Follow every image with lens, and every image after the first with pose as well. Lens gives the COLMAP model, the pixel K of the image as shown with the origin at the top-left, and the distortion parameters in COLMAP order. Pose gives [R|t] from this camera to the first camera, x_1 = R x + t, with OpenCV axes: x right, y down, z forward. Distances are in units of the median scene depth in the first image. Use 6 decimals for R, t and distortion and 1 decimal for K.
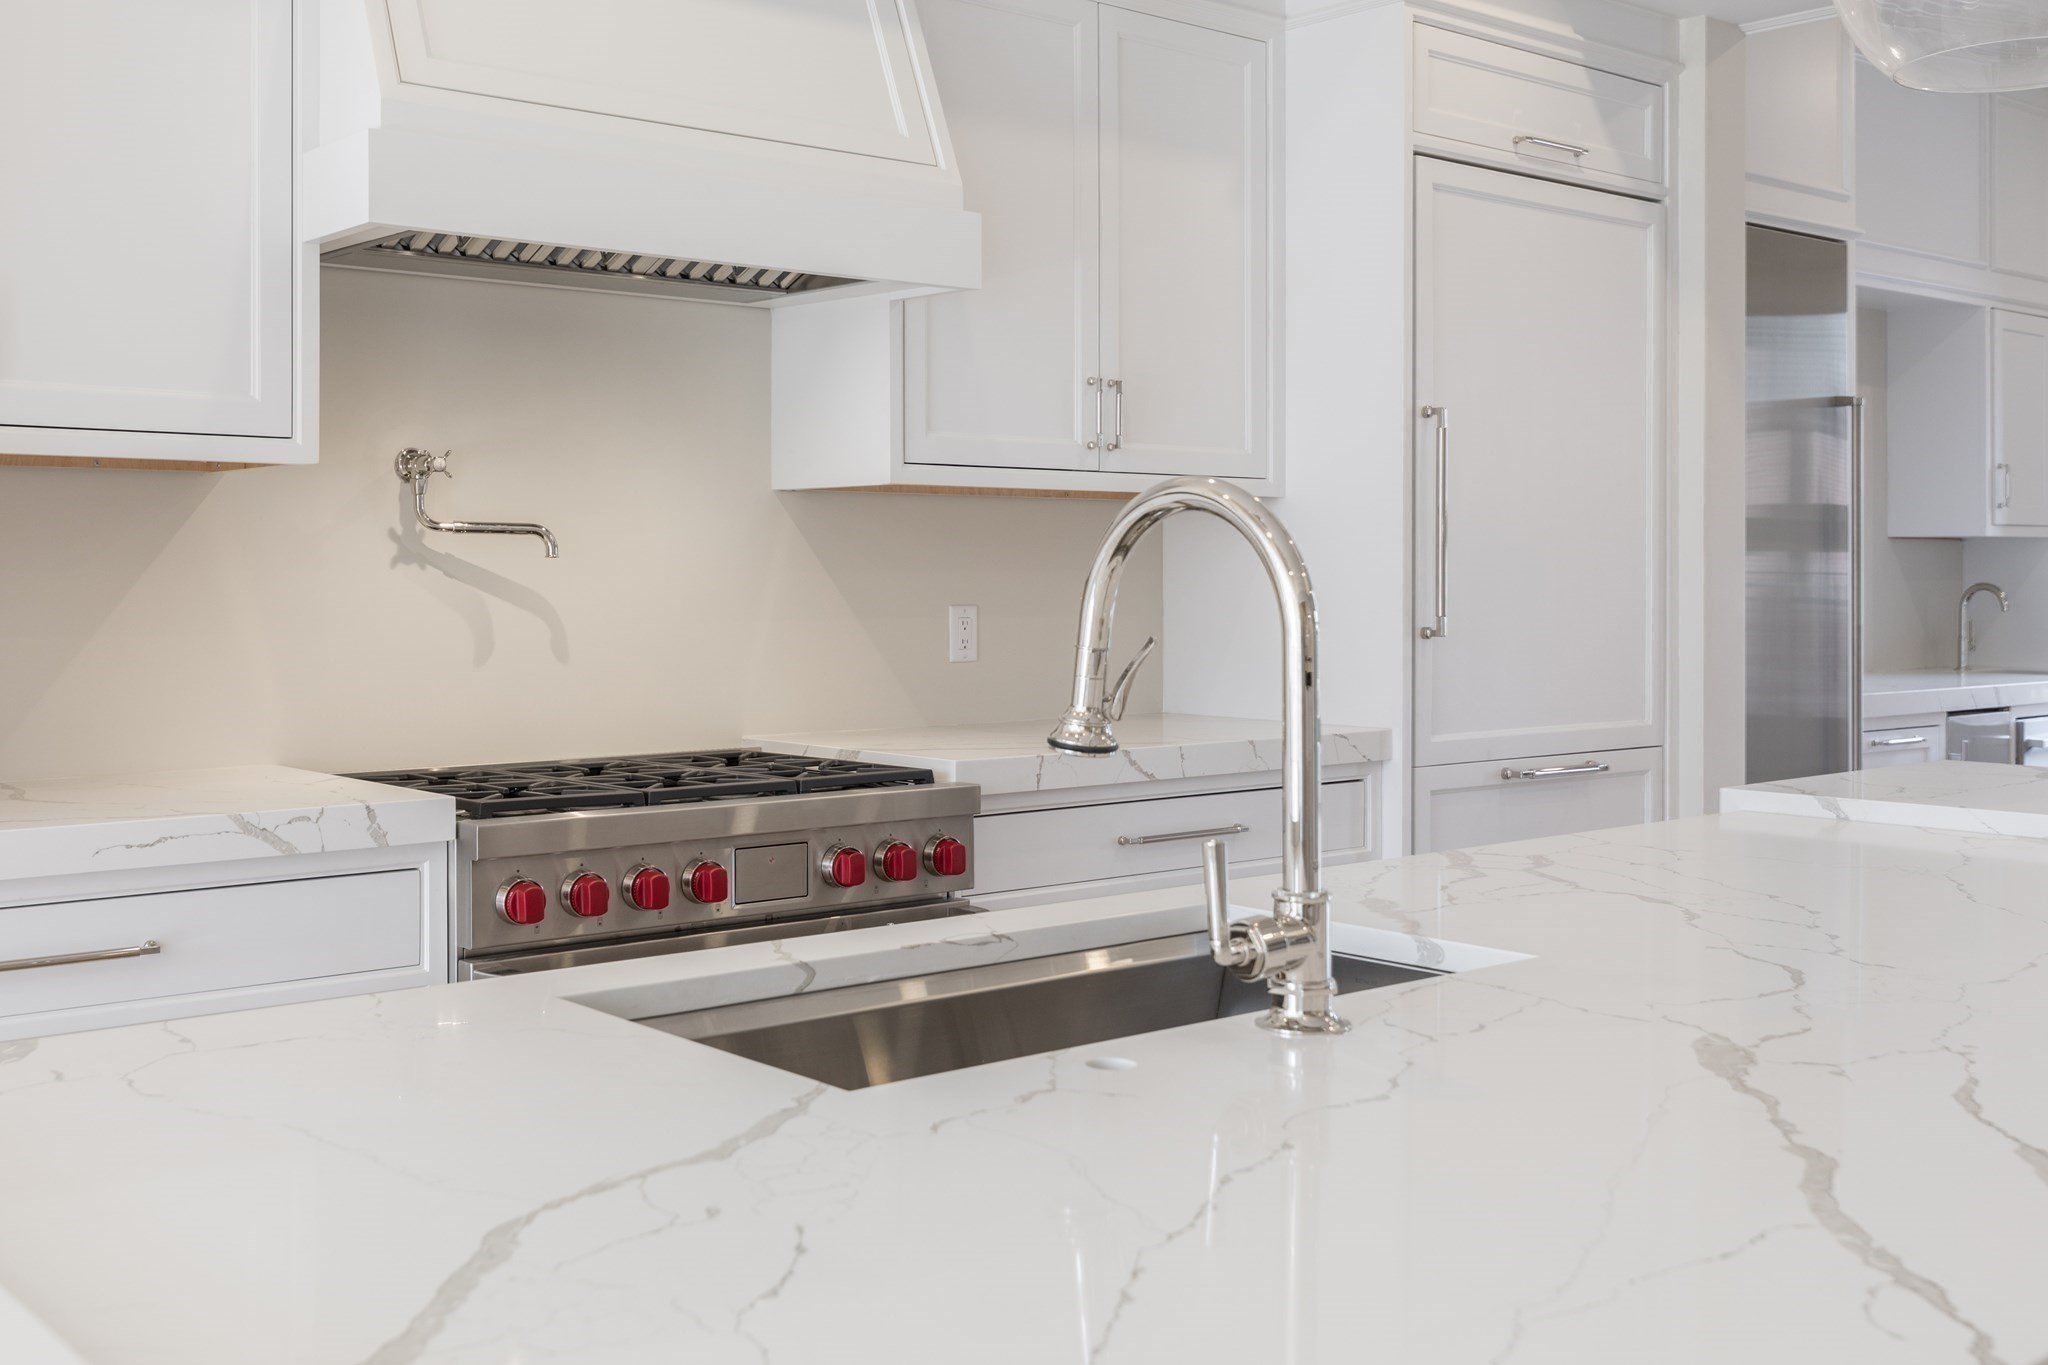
lens RADIAL K [[2120.4, 0, 973.9], [0, 2120.4, 567.1], [0, 0, 1]] dist [-0.001466, 0.008592]
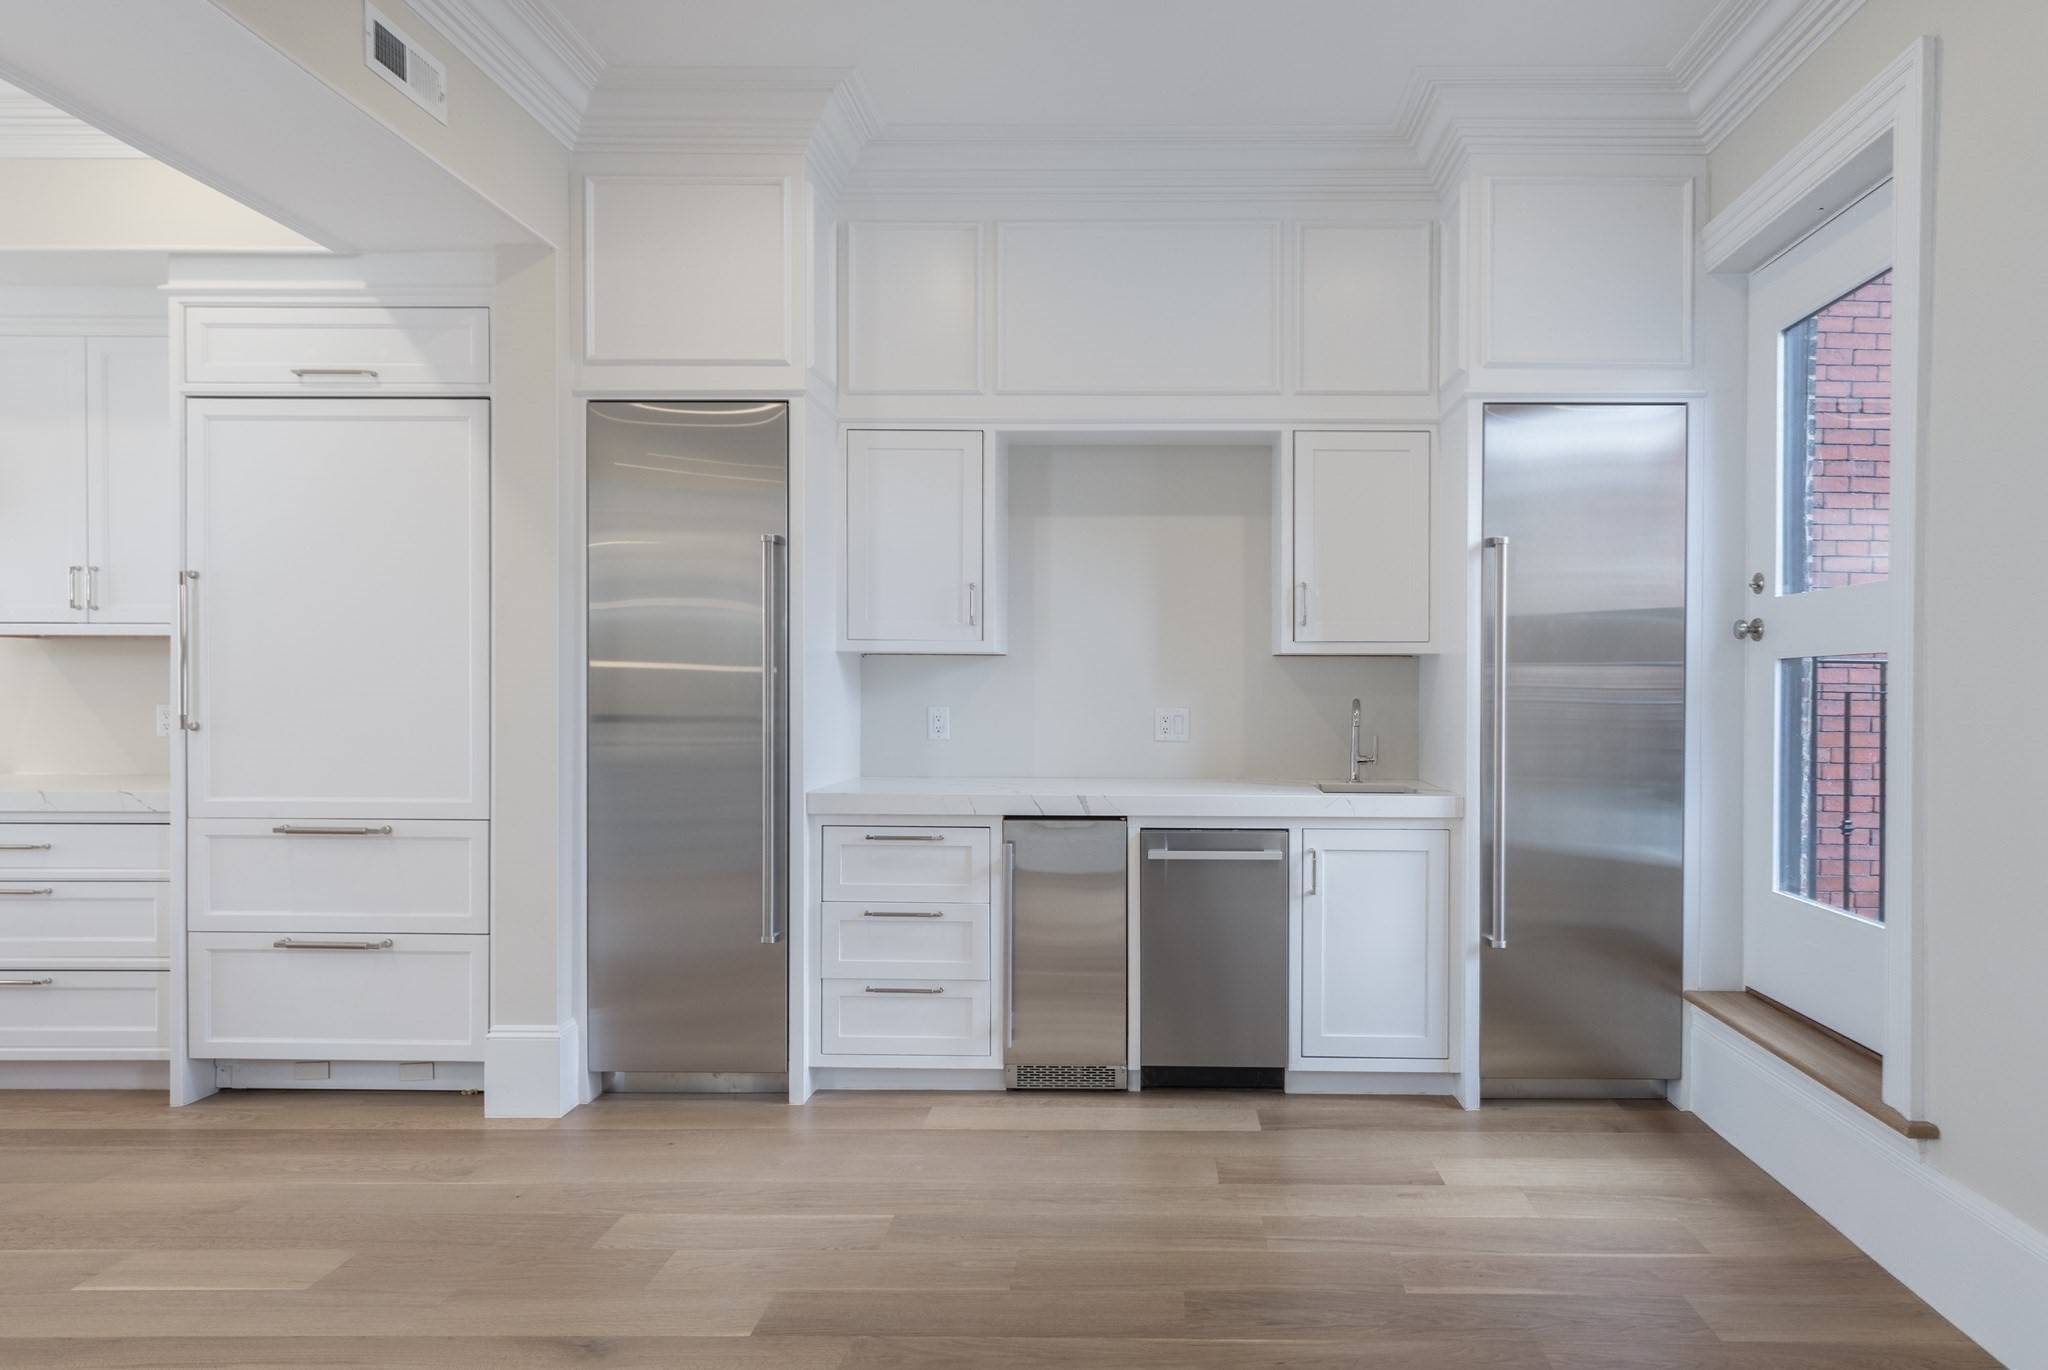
lens RADIAL K [[1205.9, 0, 1150.7], [0, 1205.9, 695.4], [0, 0, 1]] dist [0.010904, -0.000009]
pose [[0.761083, 0.007554, -0.648610, 1.140517], [-0.001267, 0.999948, 0.010159, 0.000240], [0.648653, -0.006910, 0.761053, 0.720693]]
